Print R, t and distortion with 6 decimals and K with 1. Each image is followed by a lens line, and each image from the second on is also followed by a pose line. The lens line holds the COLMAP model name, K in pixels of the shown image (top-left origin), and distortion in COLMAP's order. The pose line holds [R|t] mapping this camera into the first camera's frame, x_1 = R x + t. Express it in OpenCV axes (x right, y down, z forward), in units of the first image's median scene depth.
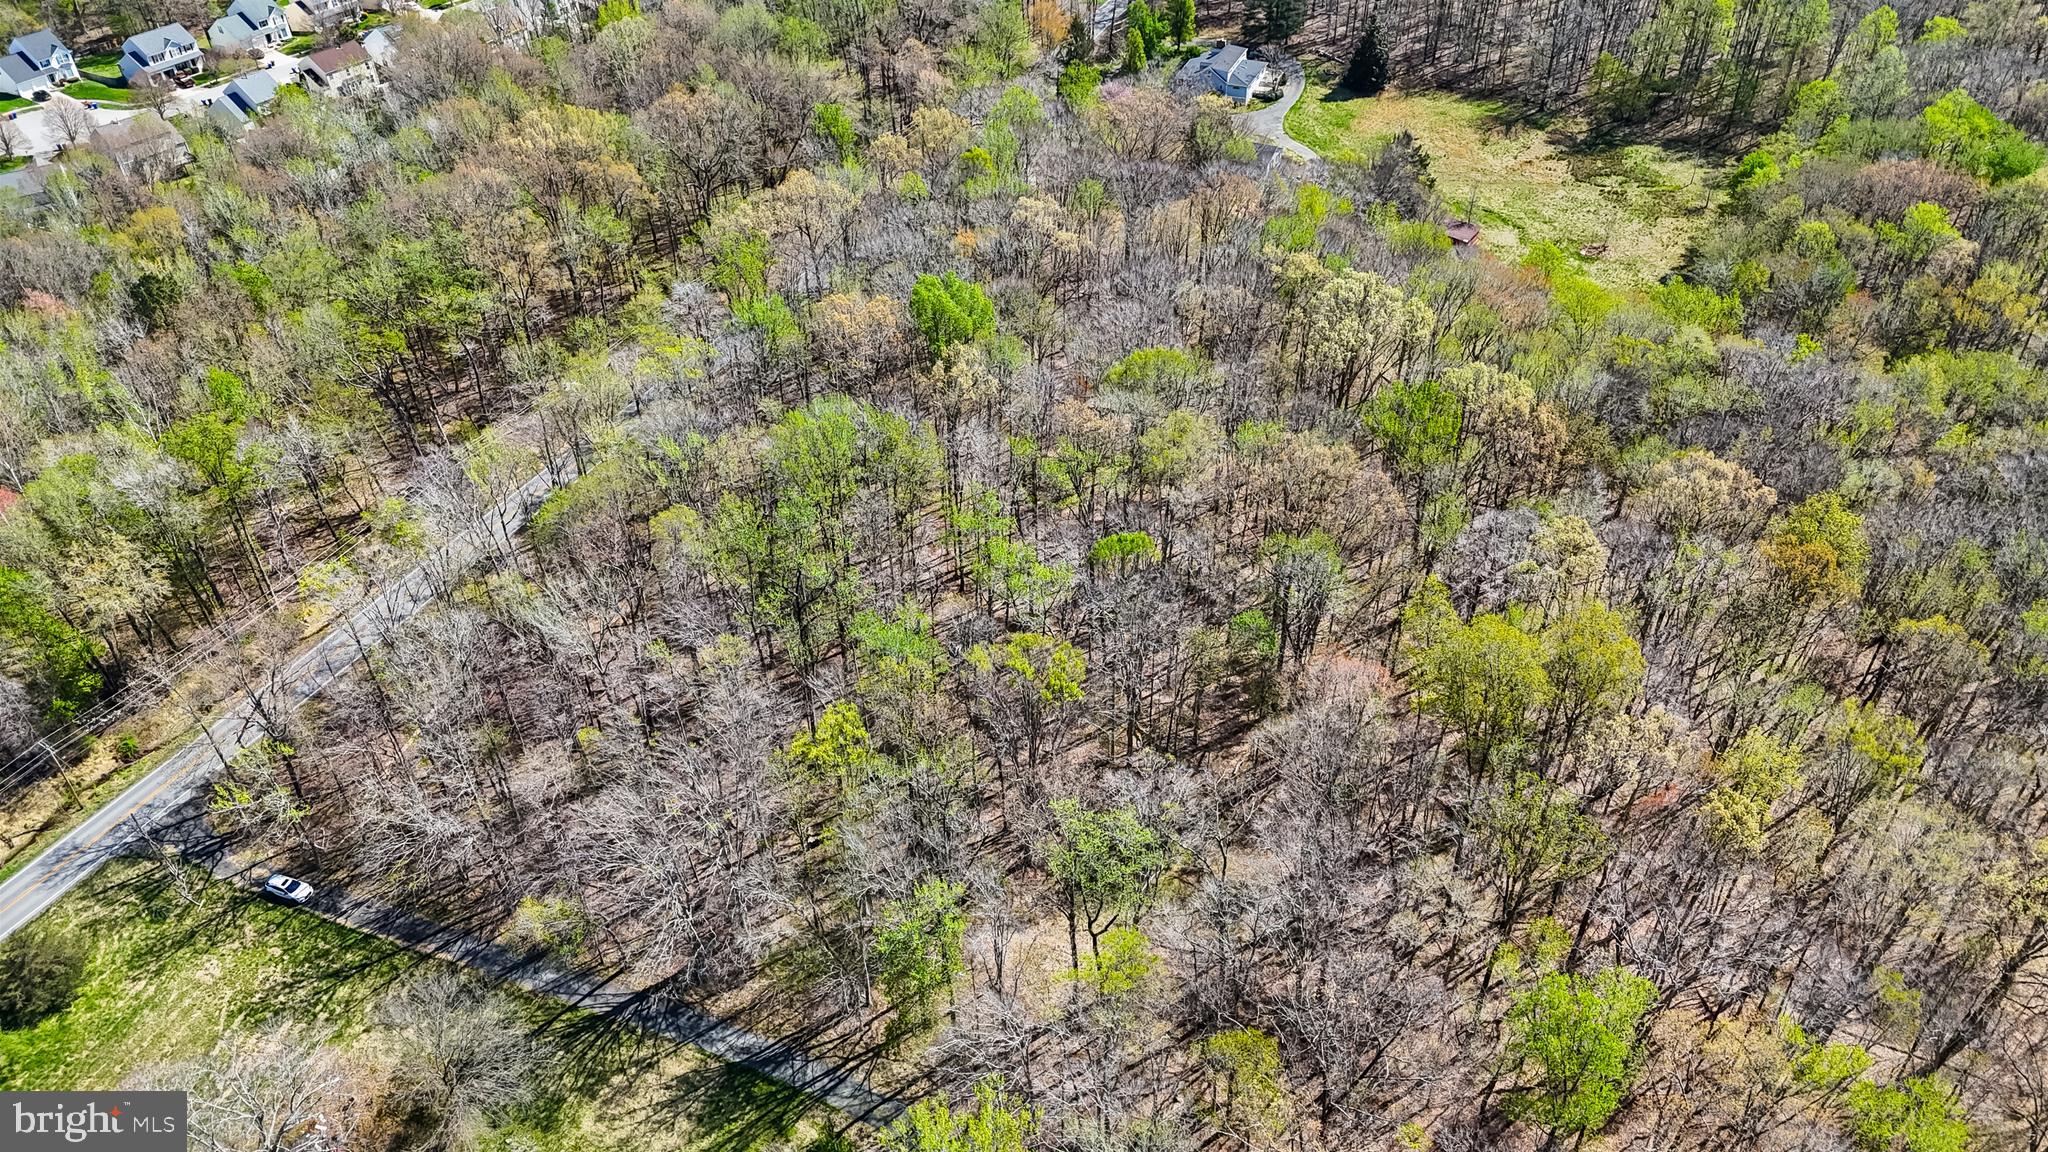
lens RADIAL K [[1499.9, 0, 1030.3], [0, 1499.9, 582.6], [0, 0, 1]] dist [0.048521, -0.045860]
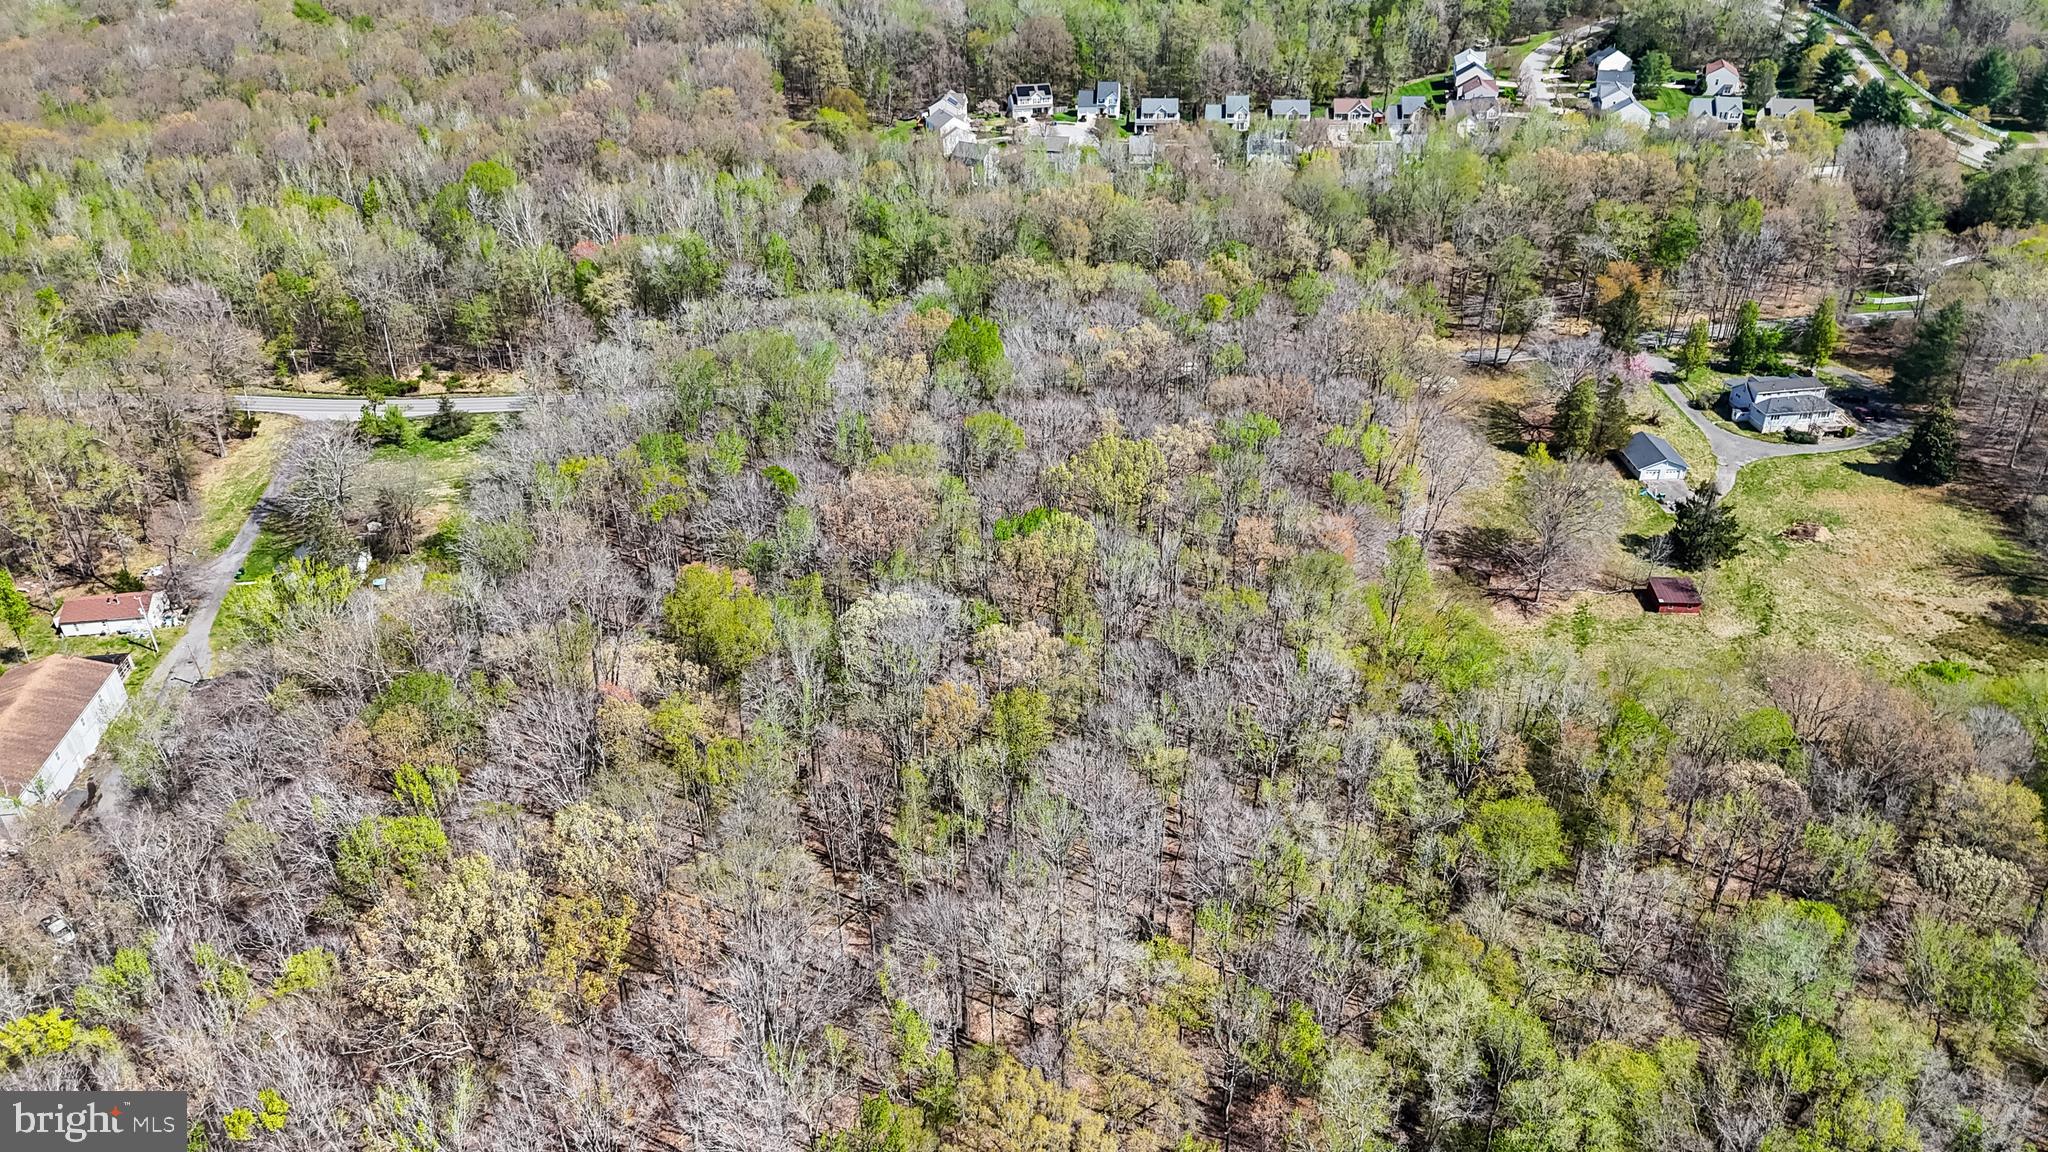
lens RADIAL K [[1503.7, 0, 1031.2], [0, 1503.7, 569.1], [0, 0, 1]] dist [0.042021, -0.027860]
pose [[0.505058, 0.458964, -0.730937, 0.755548], [-0.536449, 0.830364, 0.150723, -0.176058], [0.676121, 0.315986, 0.665593, 0.127895]]
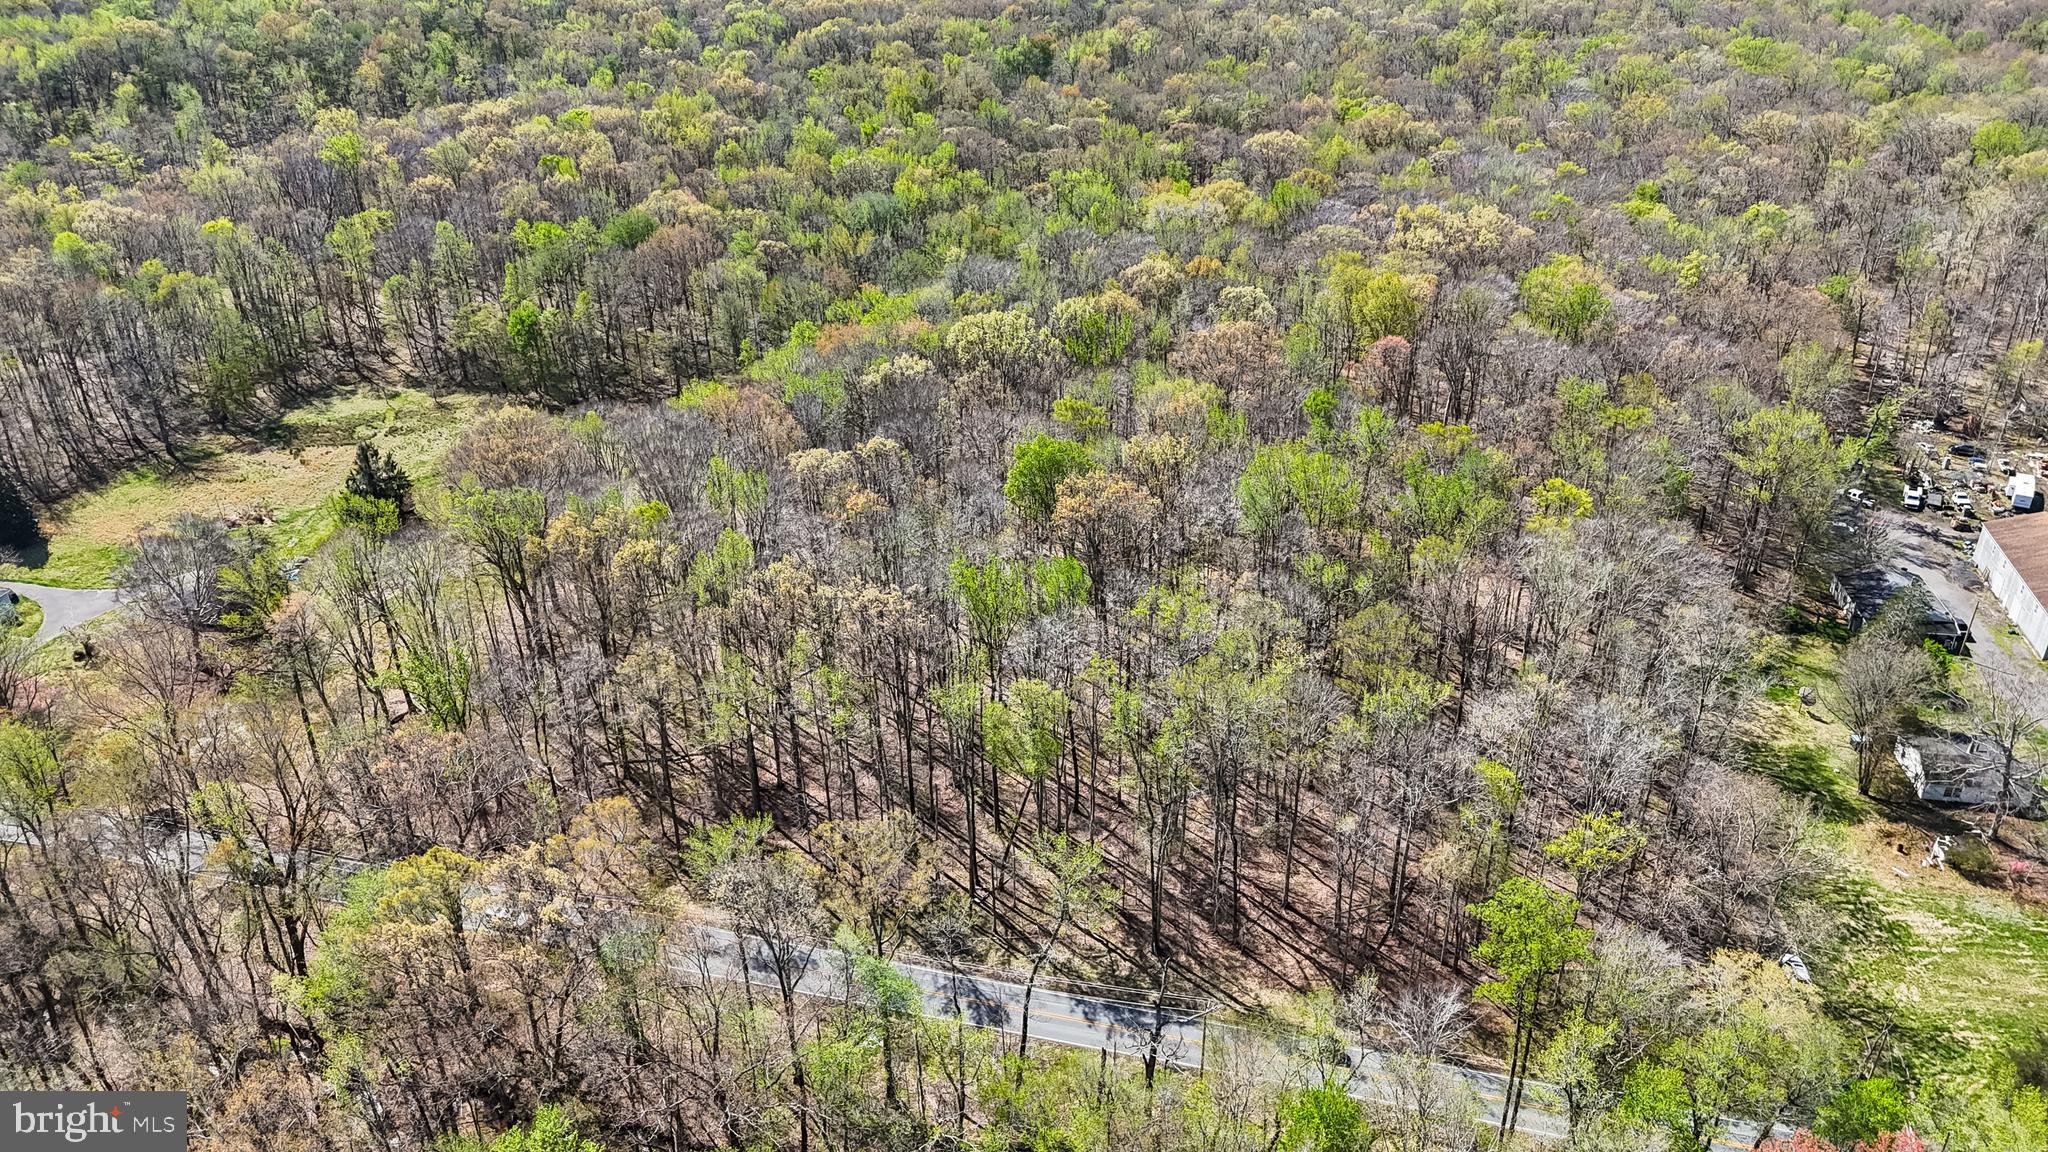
lens RADIAL K [[1503.7, 0, 1031.2], [0, 1503.7, 569.1], [0, 0, 1]] dist [0.042021, -0.027860]
pose [[-0.232433, -0.440100, 0.867345, -0.676043], [0.620123, 0.619943, 0.480747, -0.450948], [-0.749281, 0.649602, 0.128821, 0.650541]]
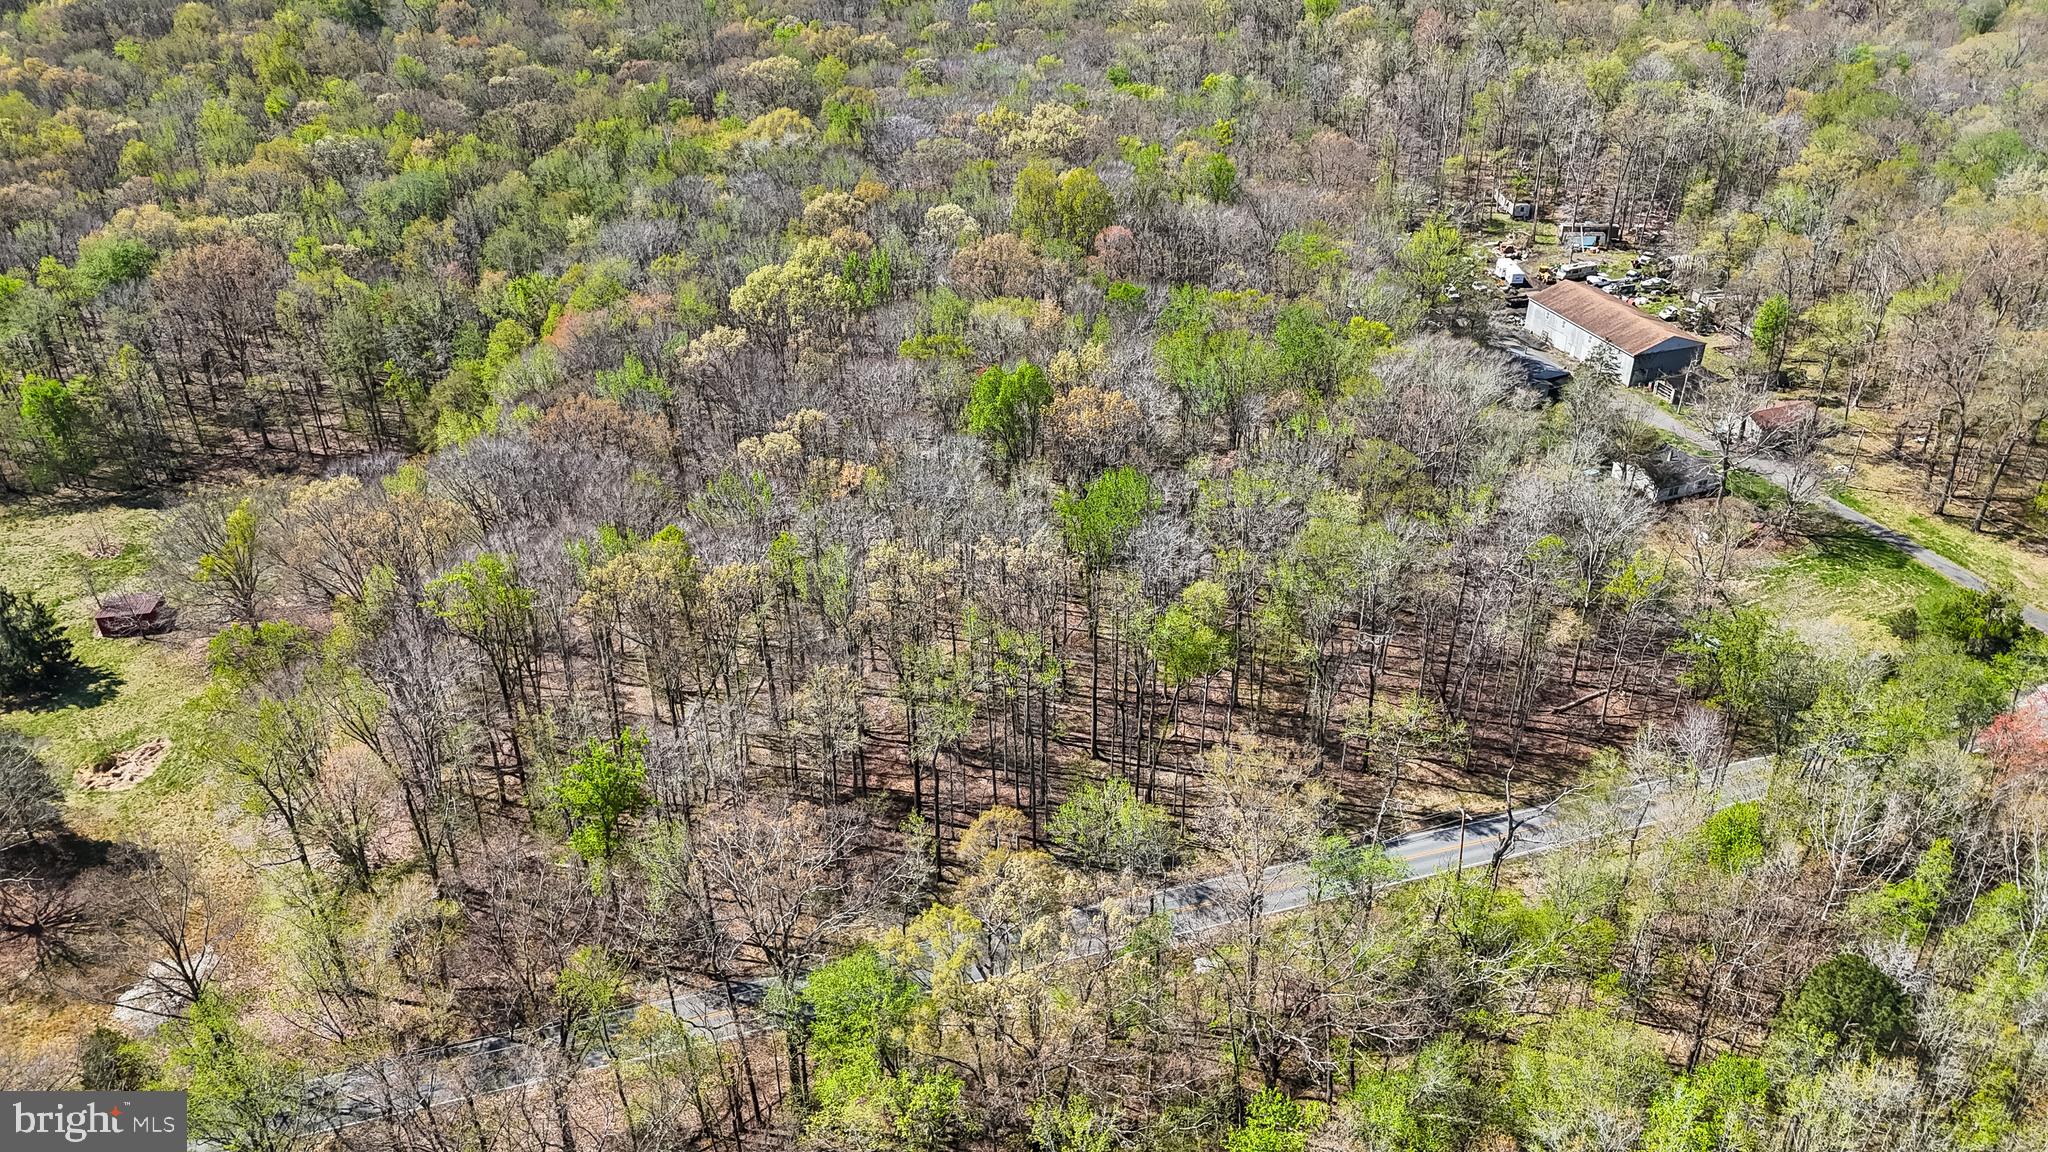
lens RADIAL K [[1503.7, 0, 1031.2], [0, 1503.7, 569.1], [0, 0, 1]] dist [0.042021, -0.027860]
pose [[-0.719122, -0.338237, 0.607008, -0.504147], [0.446264, 0.444792, 0.776536, -0.638301], [-0.532646, 0.829310, -0.168917, 0.881991]]
